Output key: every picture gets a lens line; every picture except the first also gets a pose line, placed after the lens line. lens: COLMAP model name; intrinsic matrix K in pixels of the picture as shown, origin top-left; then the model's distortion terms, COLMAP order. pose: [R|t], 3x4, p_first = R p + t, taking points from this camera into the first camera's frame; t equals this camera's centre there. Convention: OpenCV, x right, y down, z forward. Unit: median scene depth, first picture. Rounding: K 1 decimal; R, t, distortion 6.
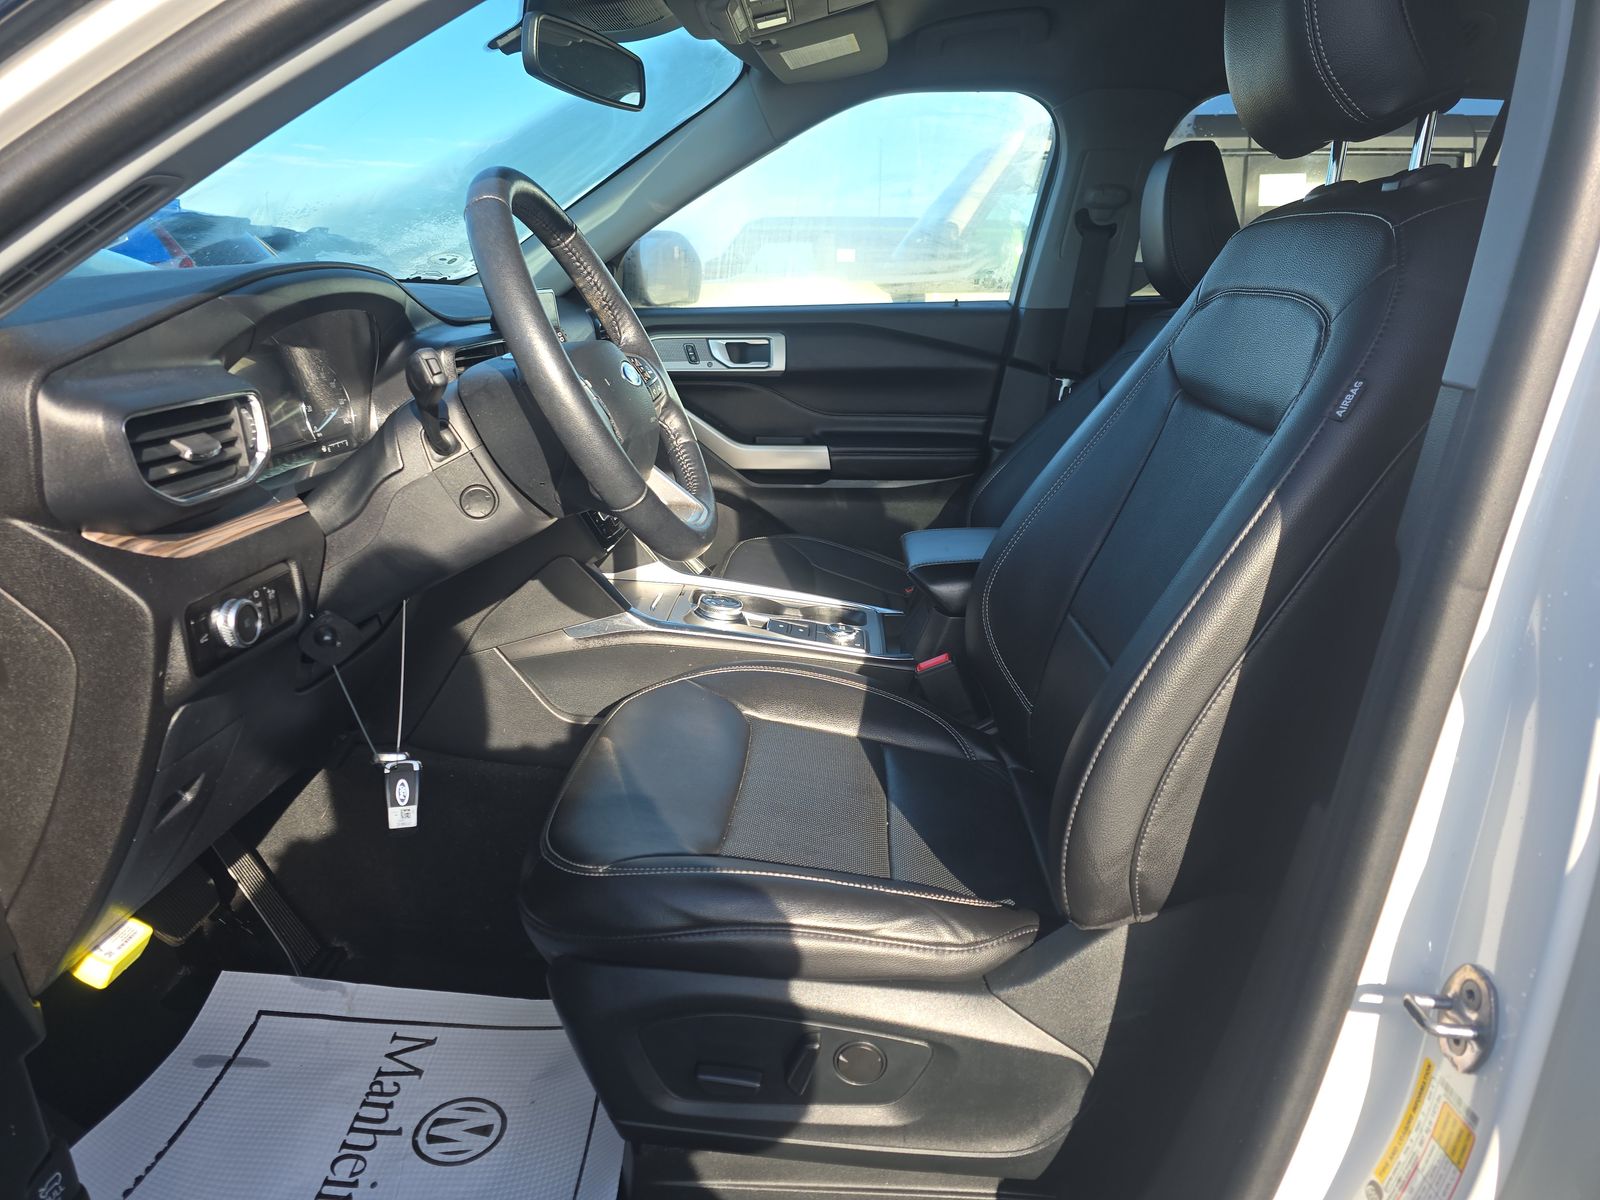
lens RADIAL K [[1065.2, 0, 797.7], [0, 1065.2, 599.4], [0, 0, 1]] dist [0.097258, -0.103193]
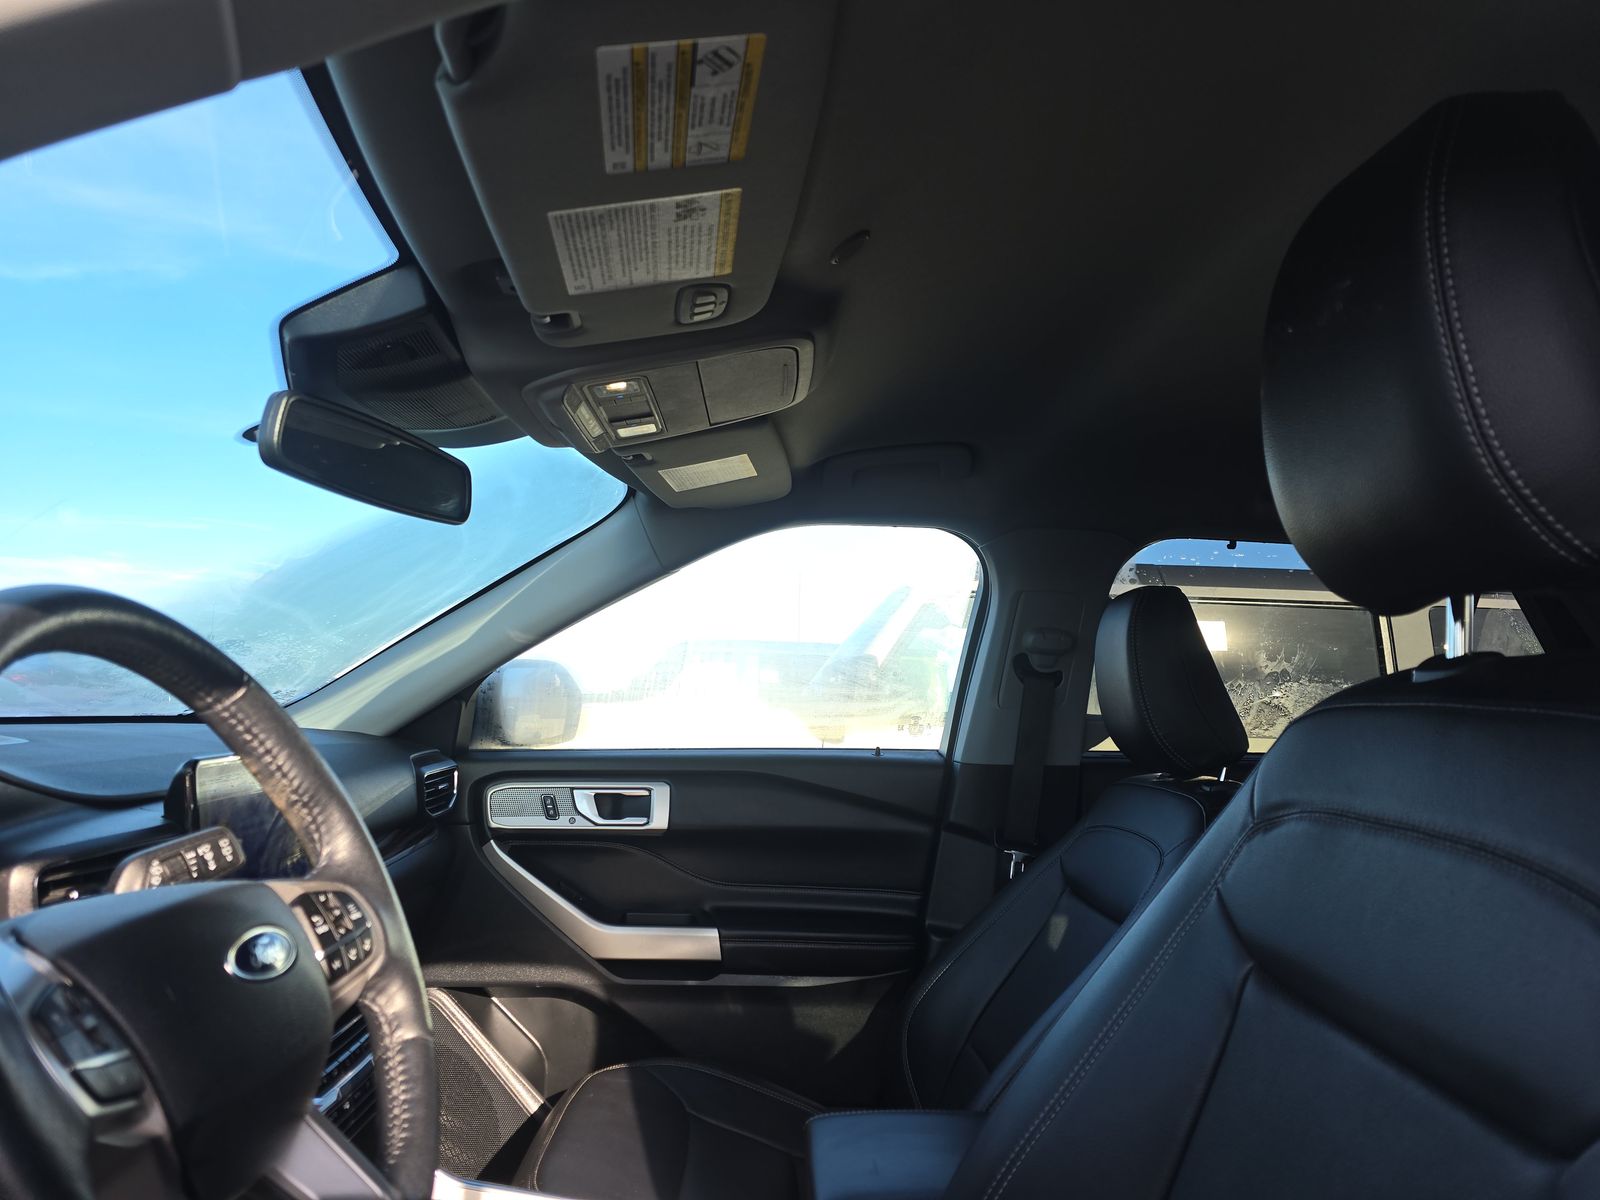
lens RADIAL K [[1065.2, 0, 797.7], [0, 1065.2, 599.4], [0, 0, 1]] dist [0.097258, -0.103193]
pose [[0.997488, 0.030415, 0.063978, 0.029437], [-0.004604, 0.929059, -0.369902, -0.080521], [-0.070690, 0.368678, 0.926865, 0.196666]]
